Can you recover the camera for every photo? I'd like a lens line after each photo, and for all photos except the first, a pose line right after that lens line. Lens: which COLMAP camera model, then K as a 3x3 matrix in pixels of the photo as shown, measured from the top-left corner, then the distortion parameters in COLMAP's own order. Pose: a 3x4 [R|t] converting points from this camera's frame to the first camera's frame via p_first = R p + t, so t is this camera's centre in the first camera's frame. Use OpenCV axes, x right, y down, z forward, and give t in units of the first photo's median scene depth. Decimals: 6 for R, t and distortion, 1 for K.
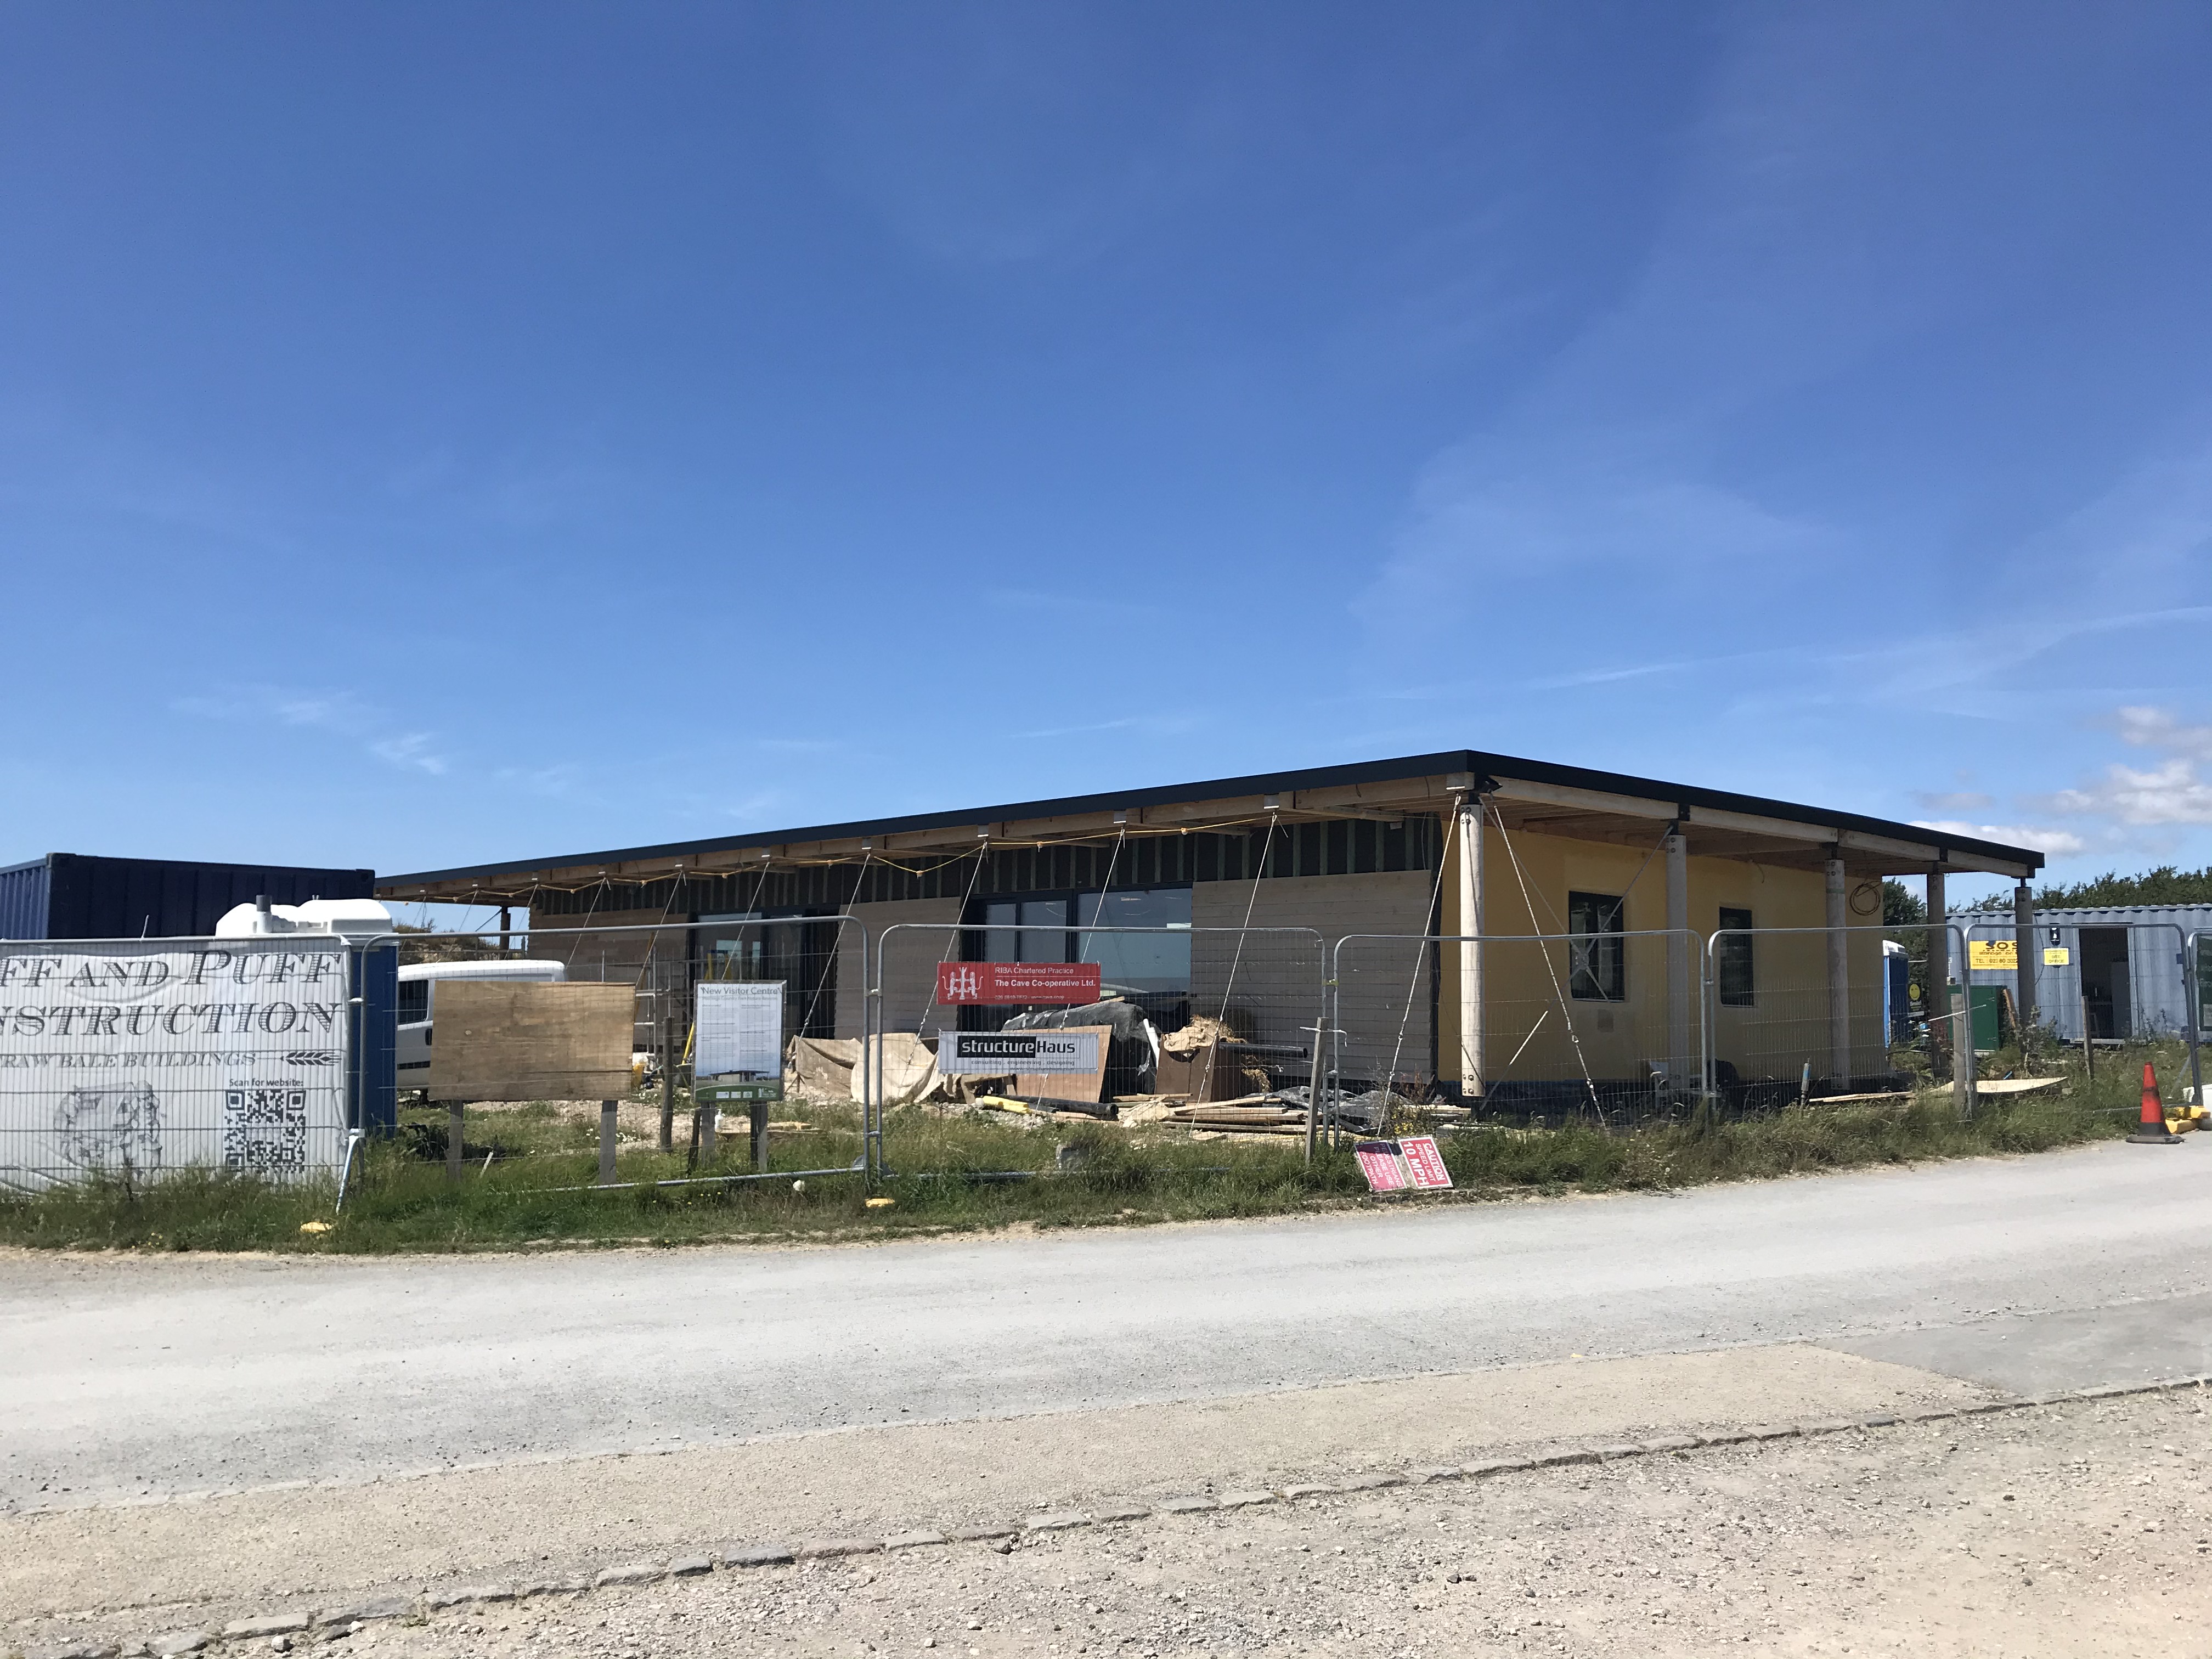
lens RADIAL K [[1772.1, 0, 1107.9], [0, 1772.1, 826.4], [0, 0, 1]] dist [0.018960, 0.010085]
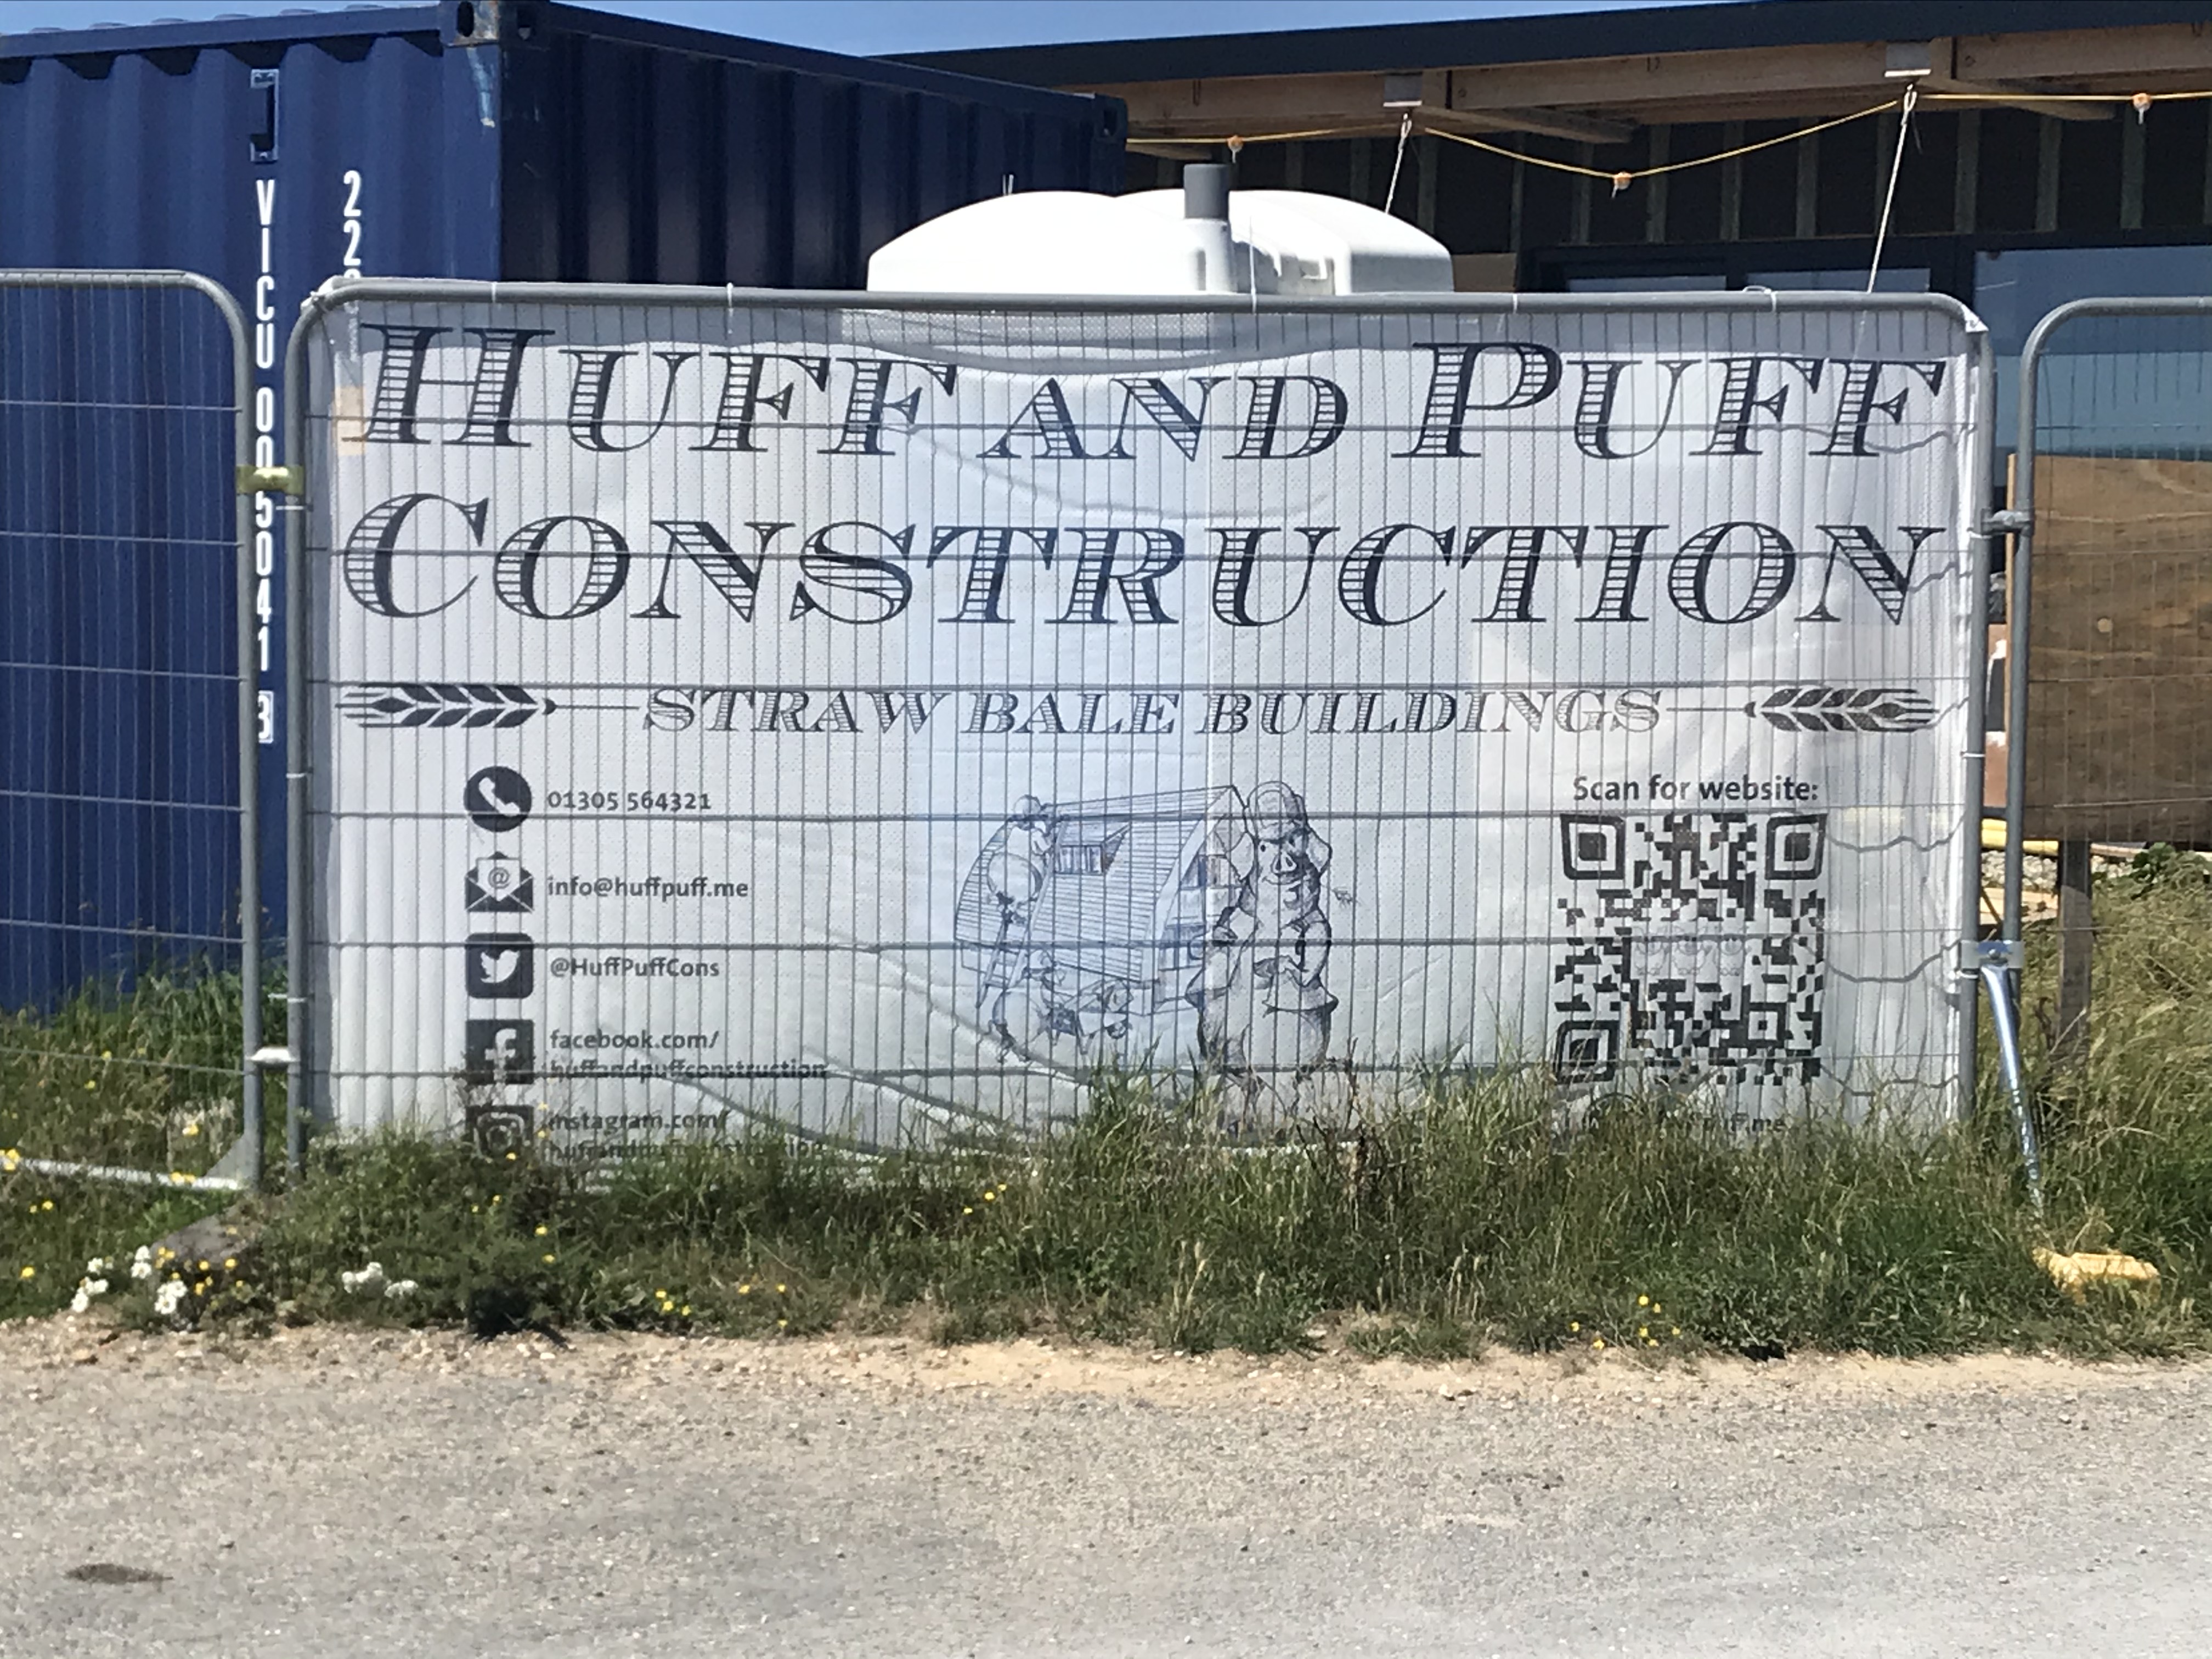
lens RADIAL K [[4510.9, 0, 1105.8], [0, 4510.9, 834.3], [0, 0, 1]] dist [0.268456, 0.000000]
pose [[0.976014, -0.000903, 0.217705, -0.730651], [-0.033795, 0.987241, 0.155603, 0.035931], [-0.215068, -0.159228, 0.963531, 0.284066]]
